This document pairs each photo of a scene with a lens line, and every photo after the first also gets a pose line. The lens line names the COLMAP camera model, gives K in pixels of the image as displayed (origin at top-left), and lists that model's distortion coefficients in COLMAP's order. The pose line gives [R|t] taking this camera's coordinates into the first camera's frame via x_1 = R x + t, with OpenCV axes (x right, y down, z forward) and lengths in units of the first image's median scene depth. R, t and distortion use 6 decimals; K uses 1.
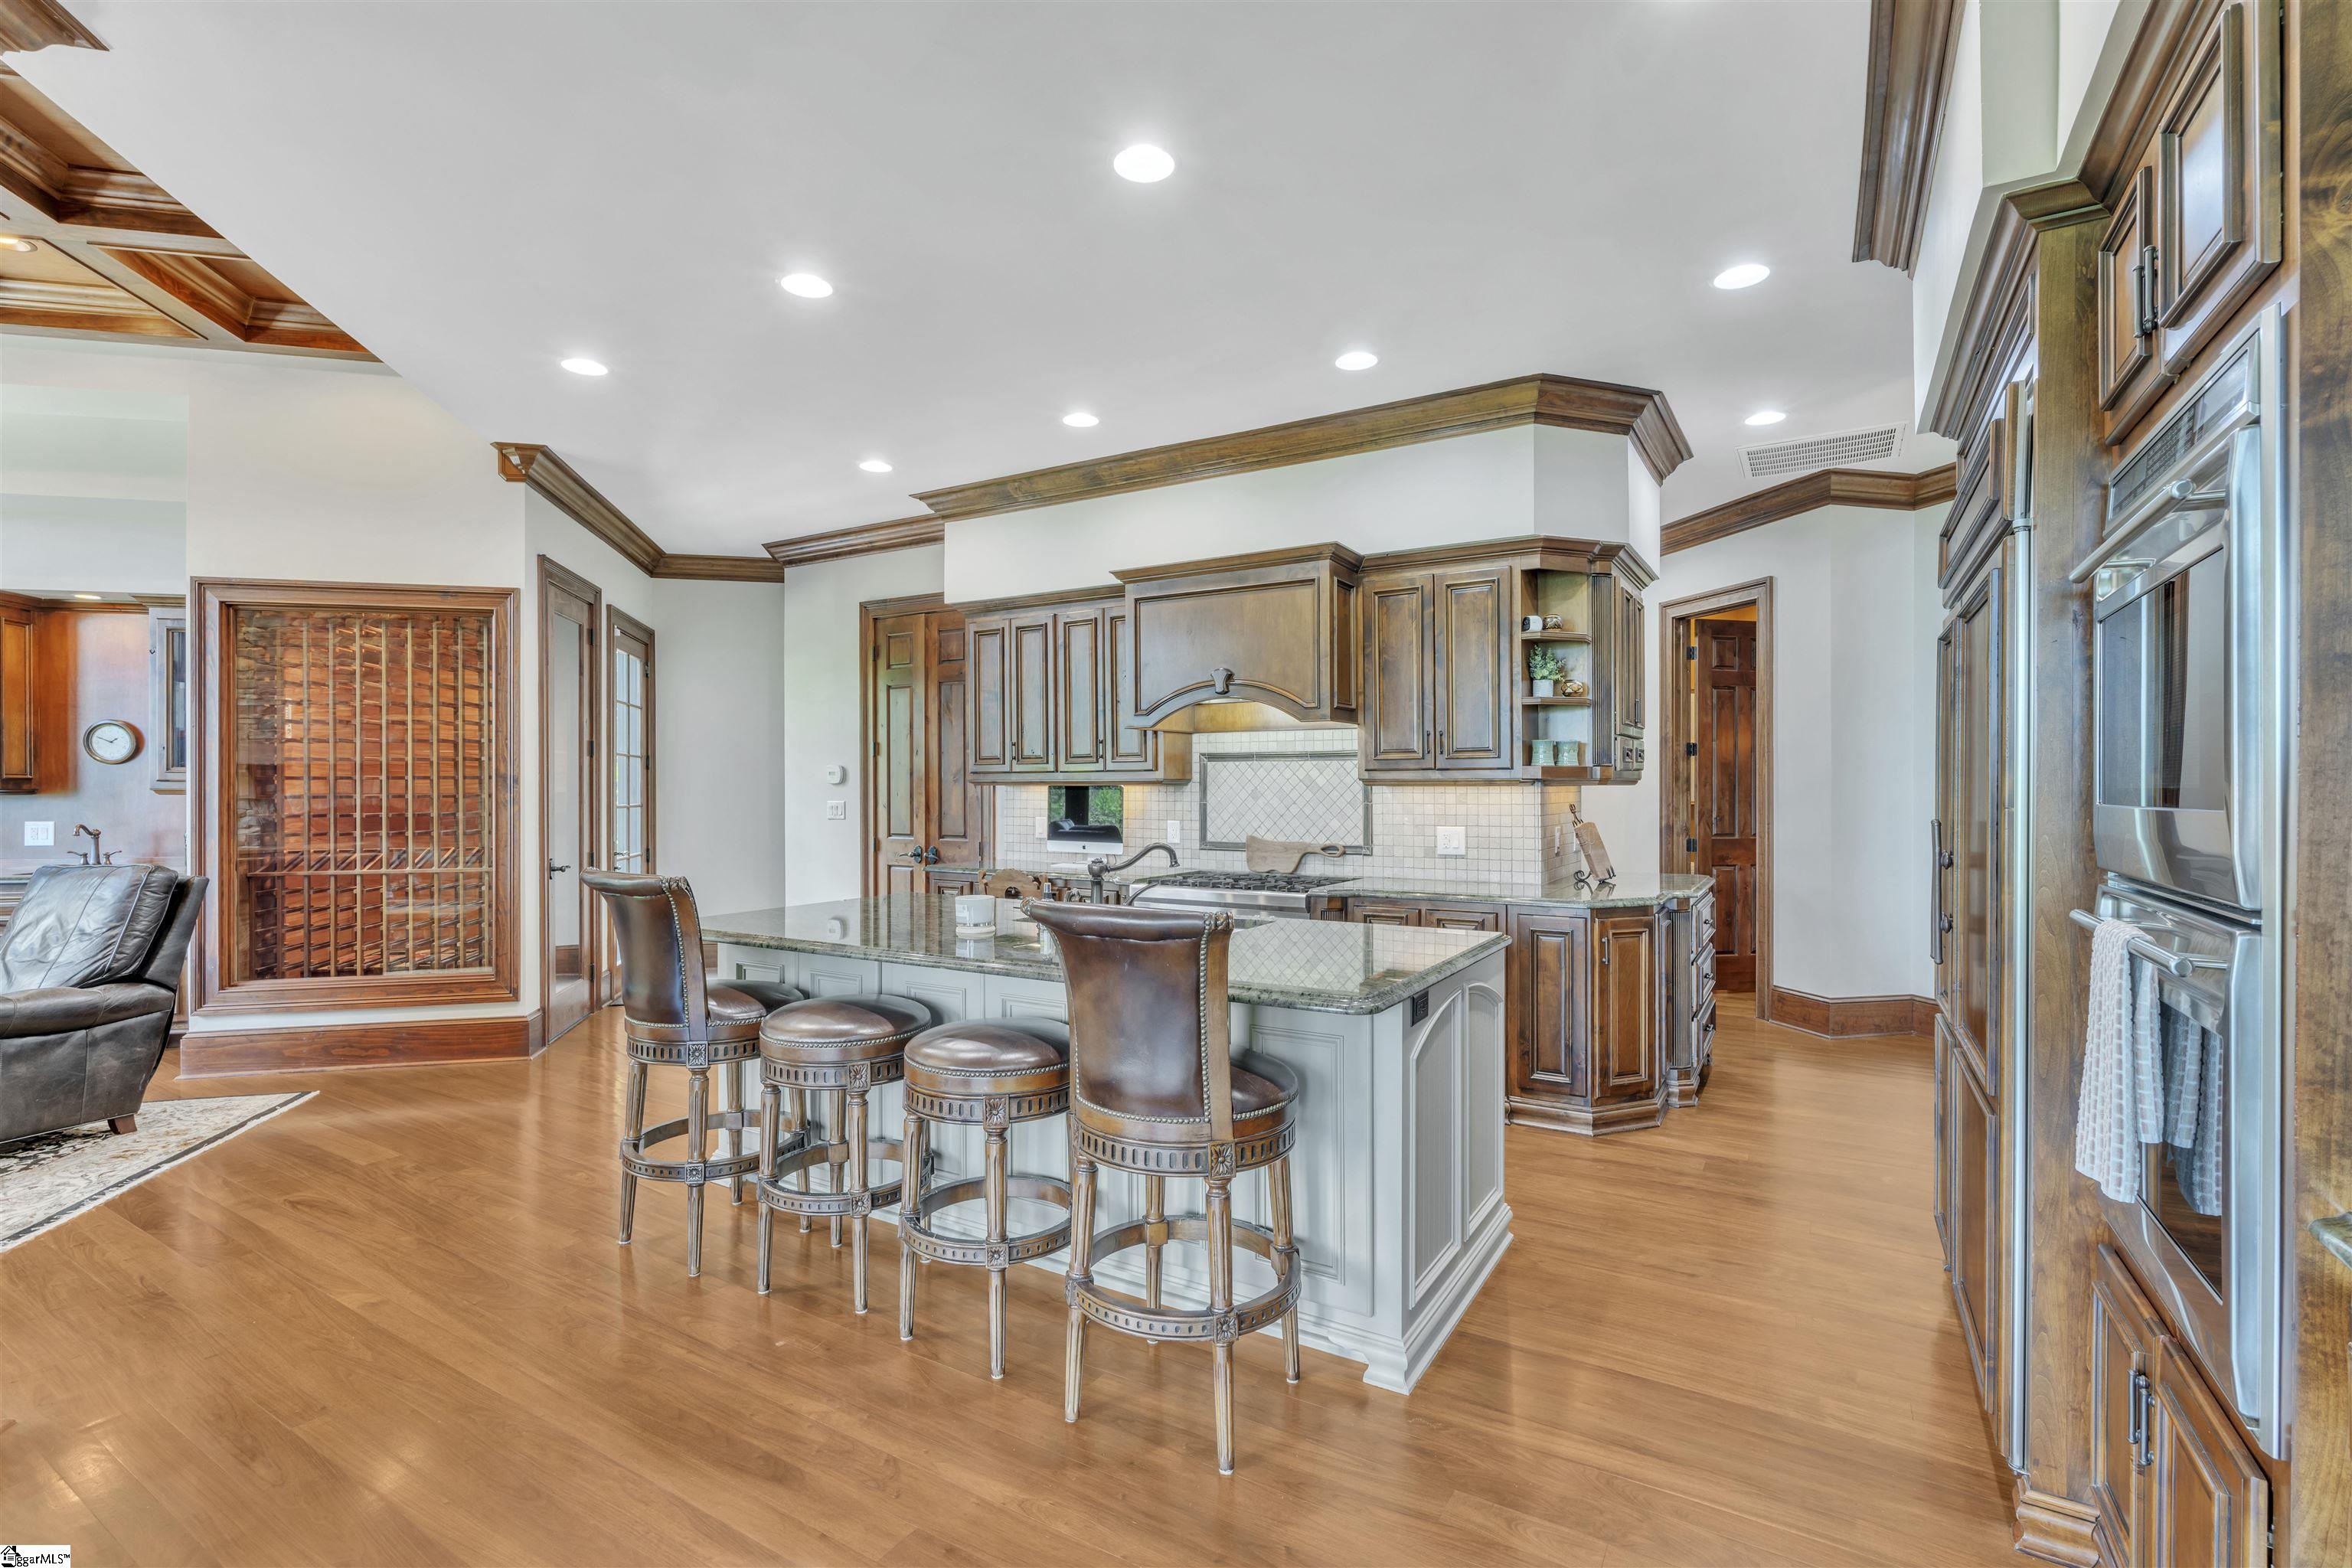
lens RADIAL K [[1062.4, 0, 1176.0], [0, 1062.4, 784.0], [0, 0, 1]] dist [-0.003963, -0.000709]
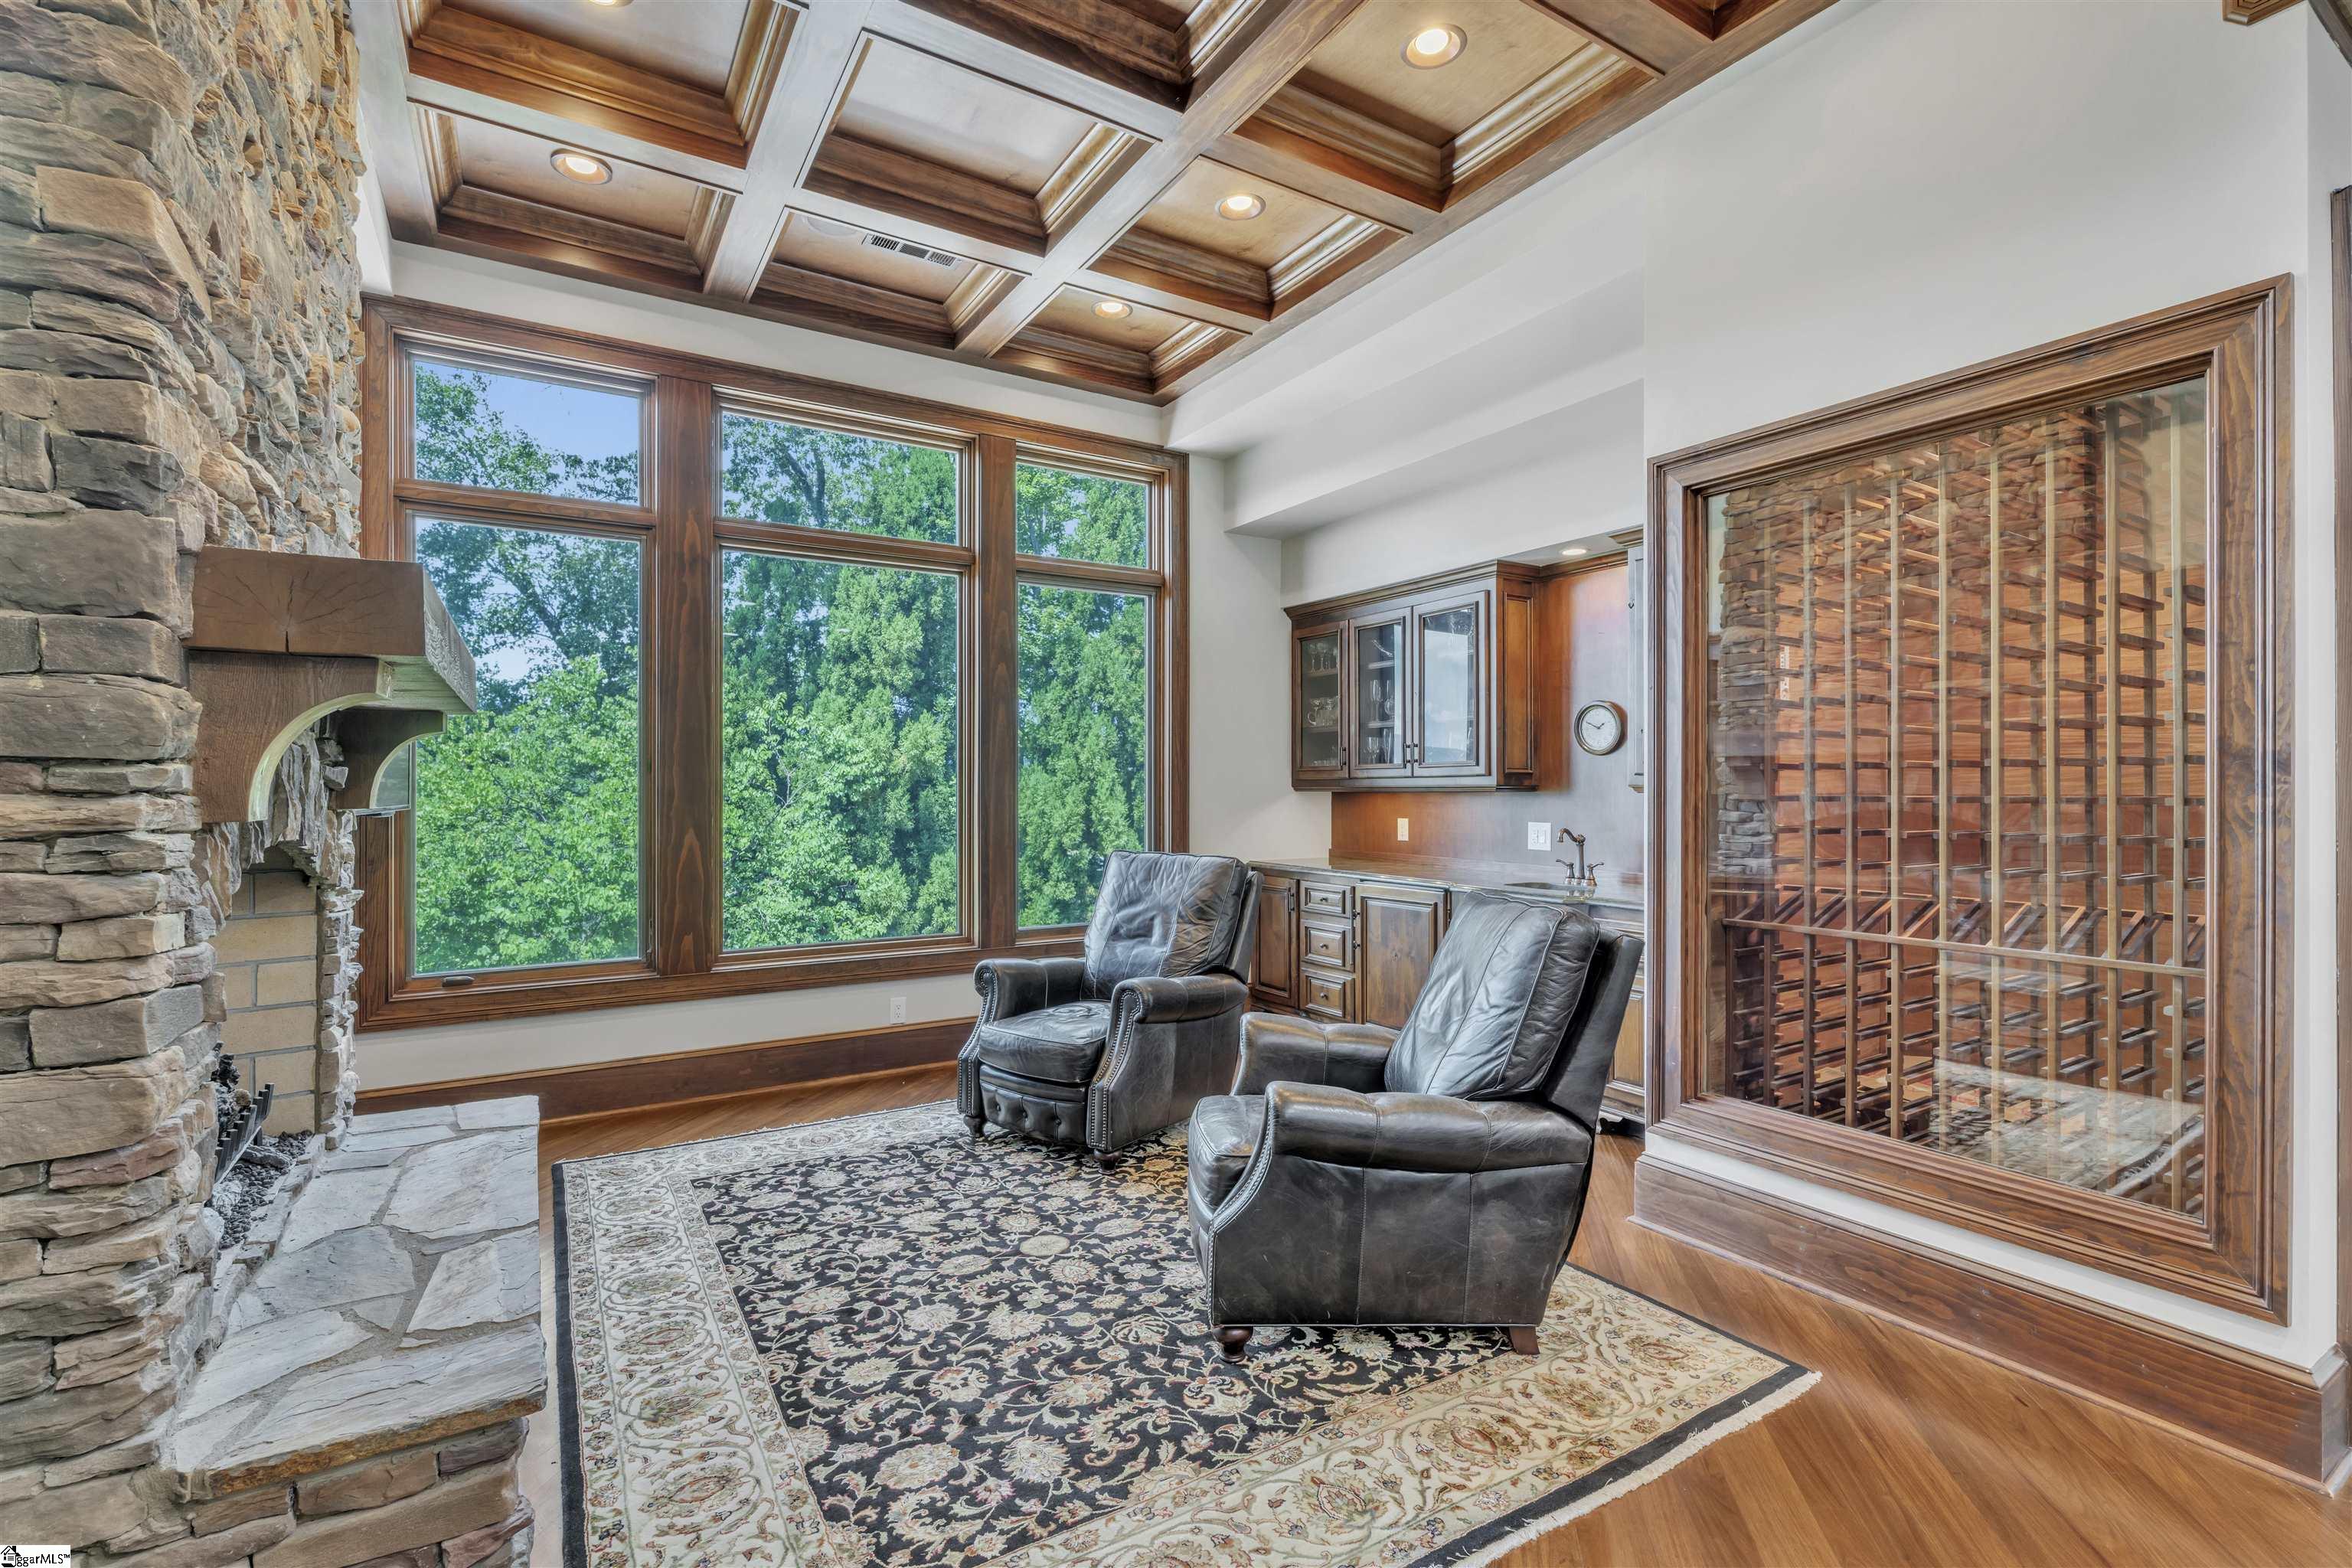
lens RADIAL K [[1043.9, 0, 1176.0], [0, 1043.9, 784.0], [0, 0, 1]] dist [-0.005295, -0.000030]
pose [[0.314743, 0.000554, -0.949177, -0.388514], [-0.002744, 0.999996, -0.000326, 0.005299], [0.949173, 0.002707, 0.314743, 0.491821]]
